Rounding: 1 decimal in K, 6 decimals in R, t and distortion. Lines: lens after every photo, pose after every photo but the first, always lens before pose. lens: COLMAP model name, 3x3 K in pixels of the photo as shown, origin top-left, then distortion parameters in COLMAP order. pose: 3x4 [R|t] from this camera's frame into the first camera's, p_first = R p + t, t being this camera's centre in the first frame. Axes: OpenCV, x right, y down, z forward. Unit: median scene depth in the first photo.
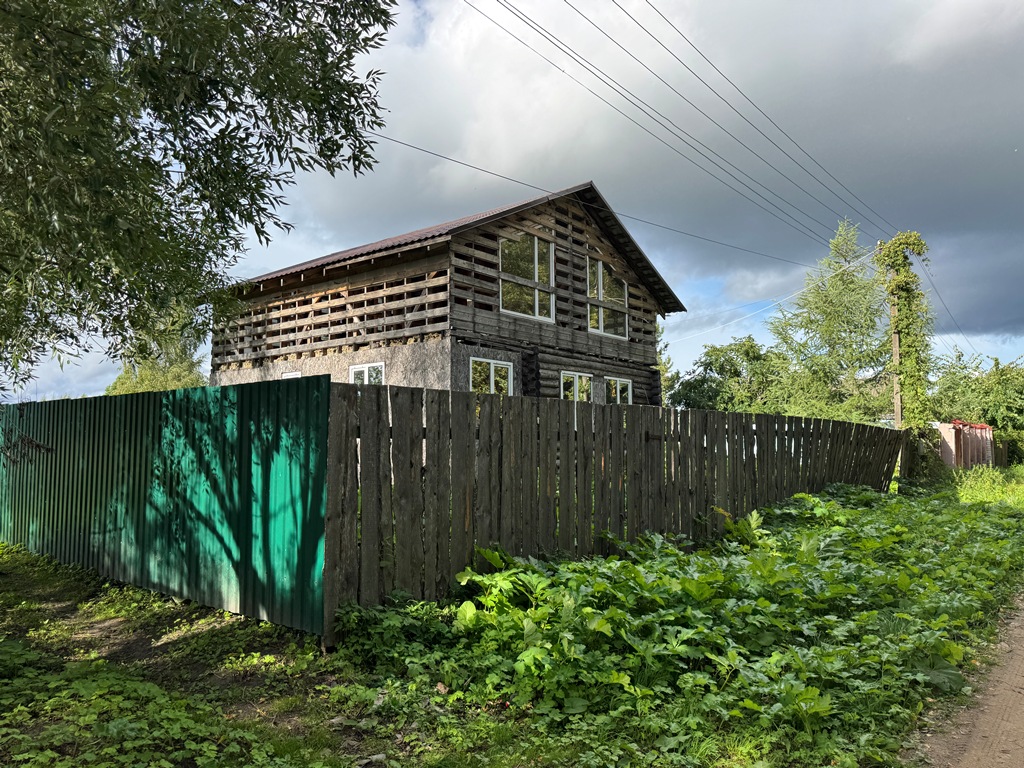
lens RADIAL K [[705.3, 0, 514.6], [0, 705.3, 382.4], [0, 0, 1]] dist [0.044975, -0.049352]
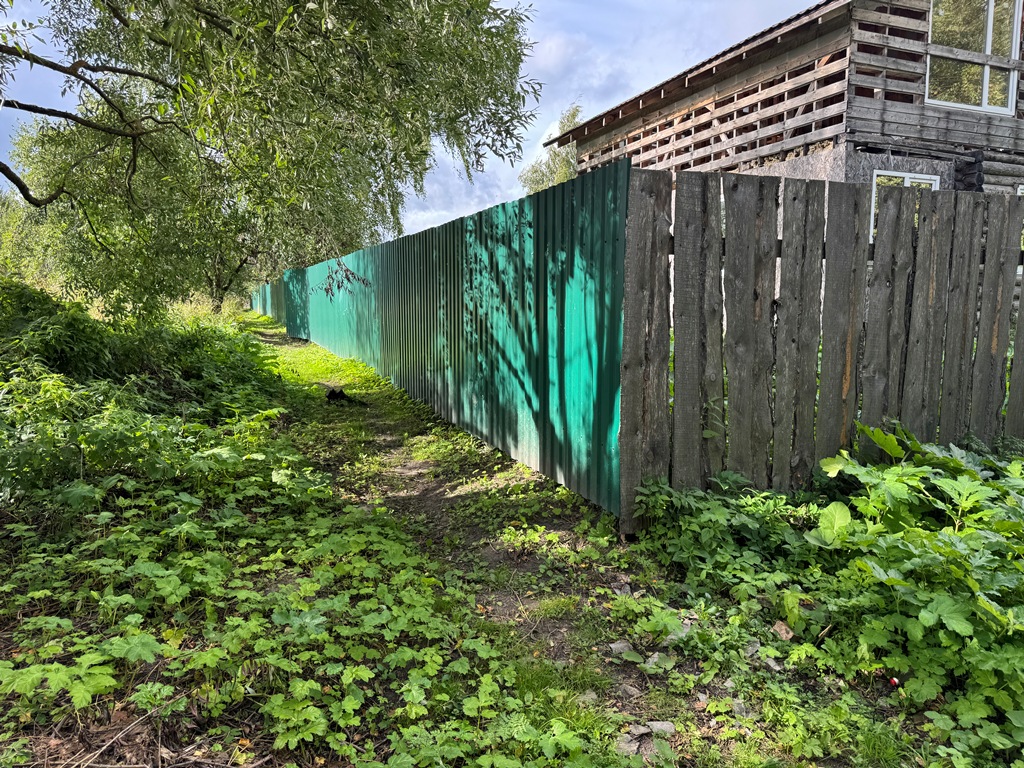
lens RADIAL K [[705.3, 0, 517.1], [0, 705.3, 378.2], [0, 0, 1]] dist [0.044975, -0.049352]
pose [[0.864852, 0.063234, -0.498029, -0.000912], [0.035346, 0.981904, 0.186052, 0.026884], [0.500782, -0.178510, 0.846966, 0.134884]]
